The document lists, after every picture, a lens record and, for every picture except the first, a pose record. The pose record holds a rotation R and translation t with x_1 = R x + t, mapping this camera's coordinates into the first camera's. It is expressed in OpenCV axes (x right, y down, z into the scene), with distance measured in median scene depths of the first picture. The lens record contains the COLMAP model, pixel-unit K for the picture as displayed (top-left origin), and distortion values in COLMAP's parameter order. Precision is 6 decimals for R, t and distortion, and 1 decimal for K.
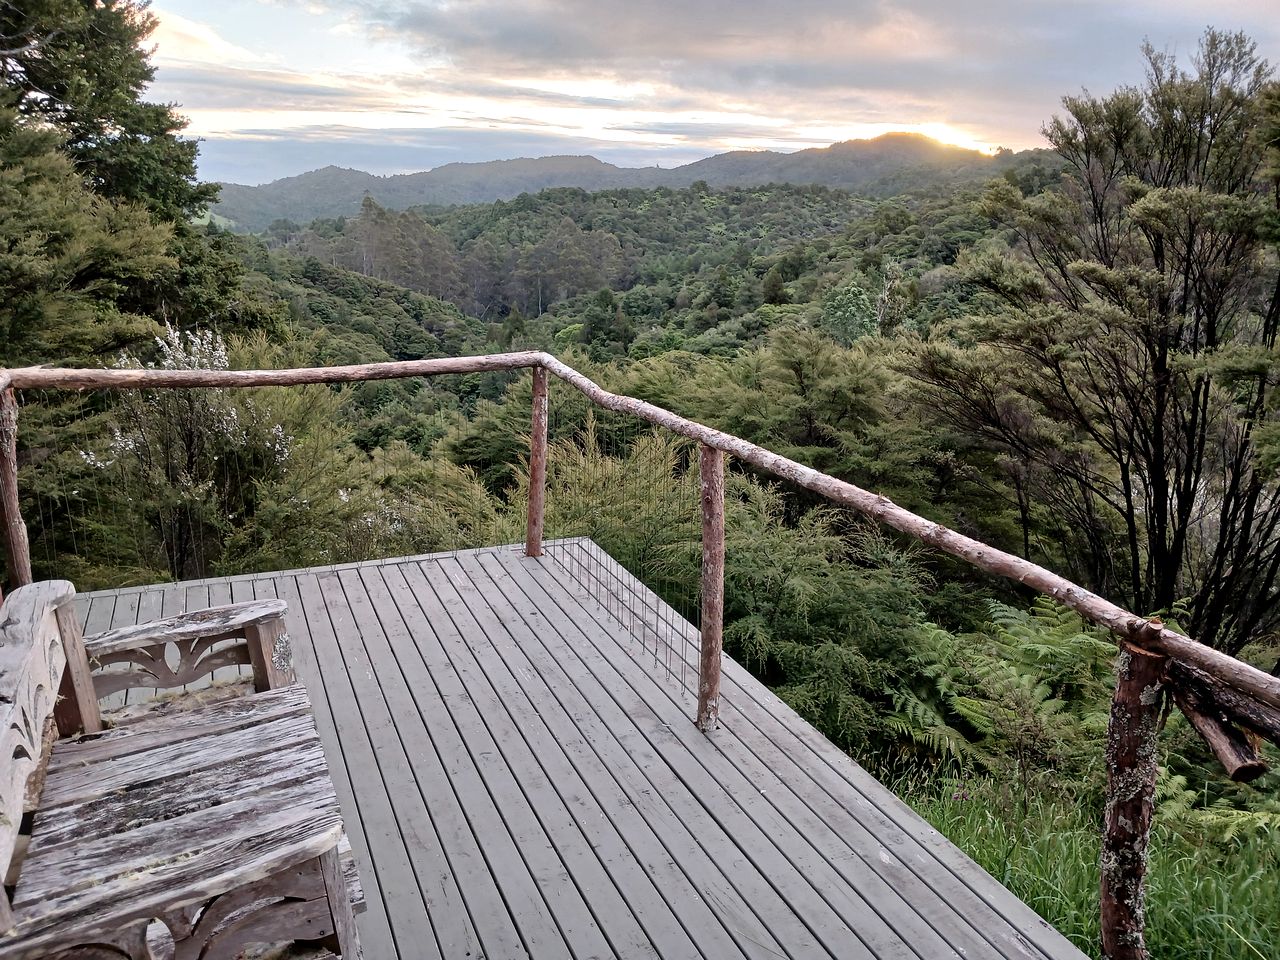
lens RADIAL K [[1041.3, 0, 633.2], [0, 1041.3, 482.5], [0, 0, 1]] dist [0.037888, -0.033290]
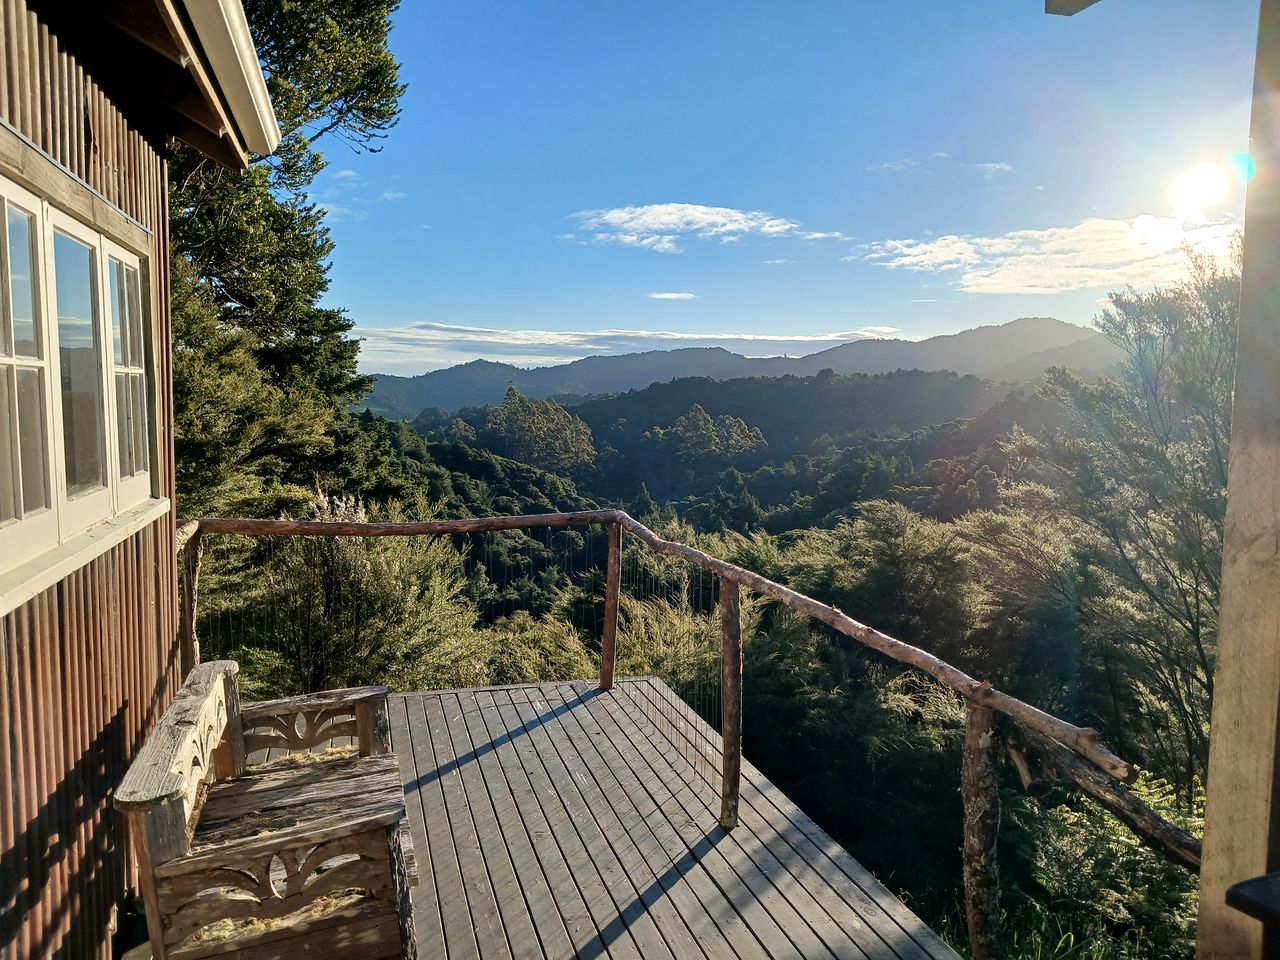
lens RADIAL K [[1041.3, 0, 627.1], [0, 1041.3, 473.3], [0, 0, 1]] dist [0.037888, -0.033290]
pose [[0.991649, 0.006681, -0.128795, 0.047461], [-0.029901, 0.983355, -0.179216, 0.027687], [0.125454, 0.181570, 0.975343, -0.102079]]
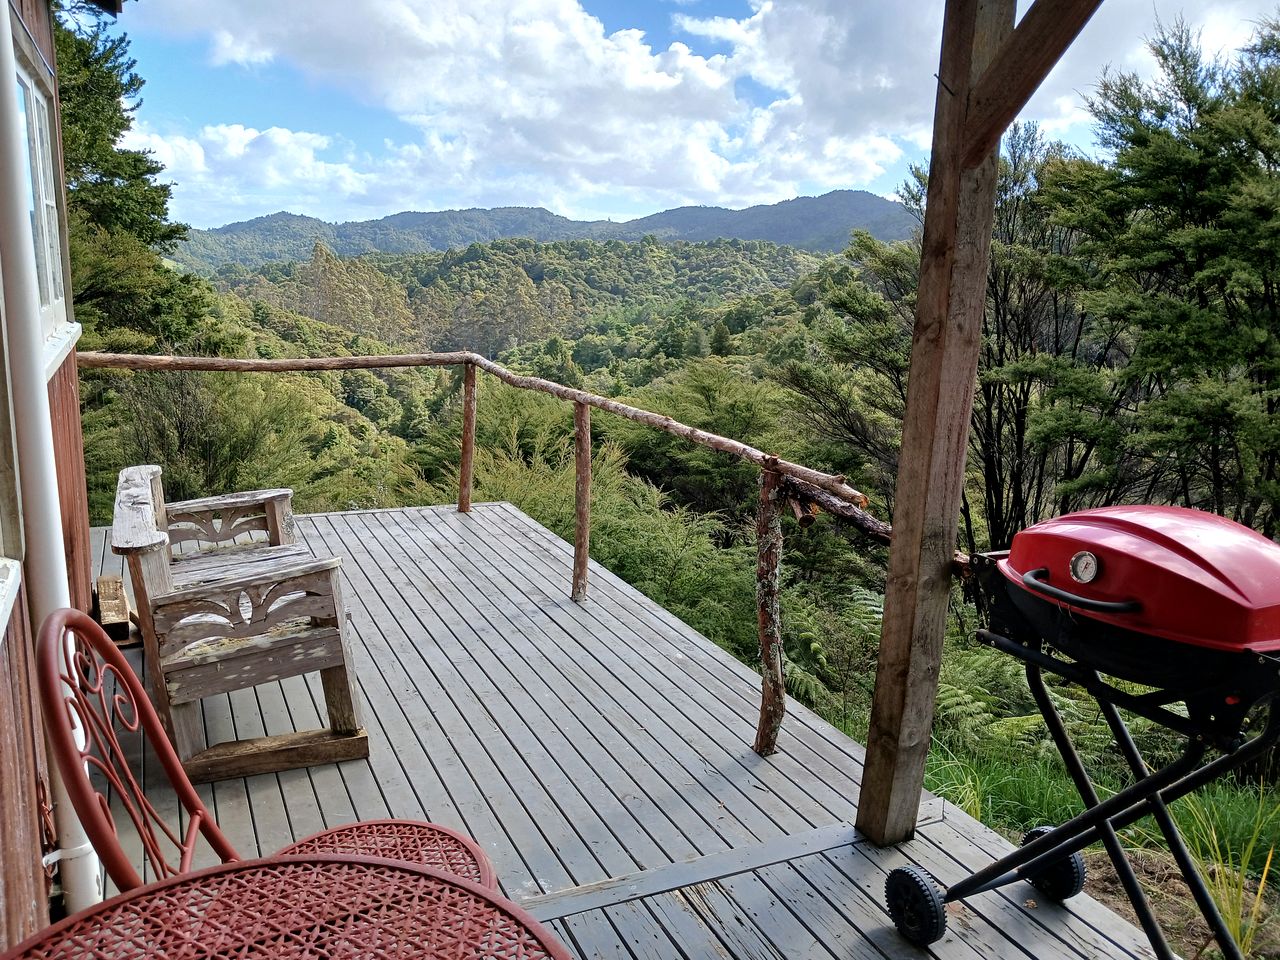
lens RADIAL K [[1041.3, 0, 635.4], [0, 1041.3, 484.7], [0, 0, 1]] dist [0.037888, -0.033290]
pose [[0.998653, 0.010767, 0.050763, 0.033640], [-0.008471, 0.998941, -0.045226, 0.062954], [-0.051196, 0.044735, 0.997686, -0.201151]]
